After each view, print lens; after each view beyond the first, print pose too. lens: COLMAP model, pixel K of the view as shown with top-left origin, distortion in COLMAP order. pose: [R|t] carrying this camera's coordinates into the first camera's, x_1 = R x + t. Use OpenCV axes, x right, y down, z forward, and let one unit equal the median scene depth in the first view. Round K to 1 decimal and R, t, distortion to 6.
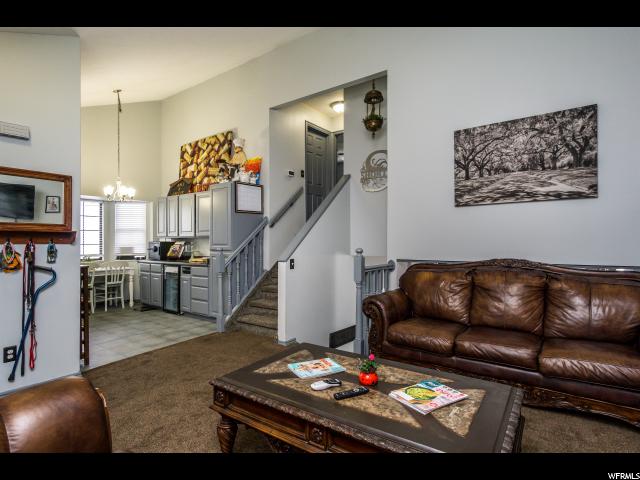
lens RADIAL K [[339.9, 0, 315.6], [0, 339.9, 242.5], [0, 0, 1]] dist [0.005445, 0.001118]
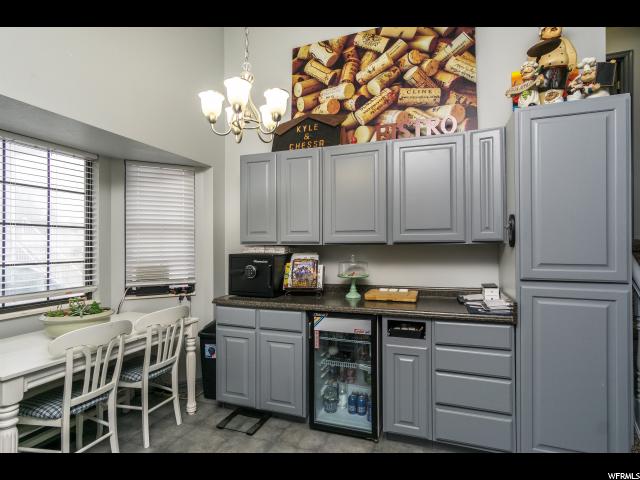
lens RADIAL K [[339.9, 0, 318.5], [0, 339.9, 242.9], [0, 0, 1]] dist [0.005445, 0.001118]
pose [[0.961594, -0.001131, 0.274473, -0.728565], [0.002769, 0.999981, -0.005580, -0.019992], [-0.274461, 0.006126, 0.961579, 0.807250]]
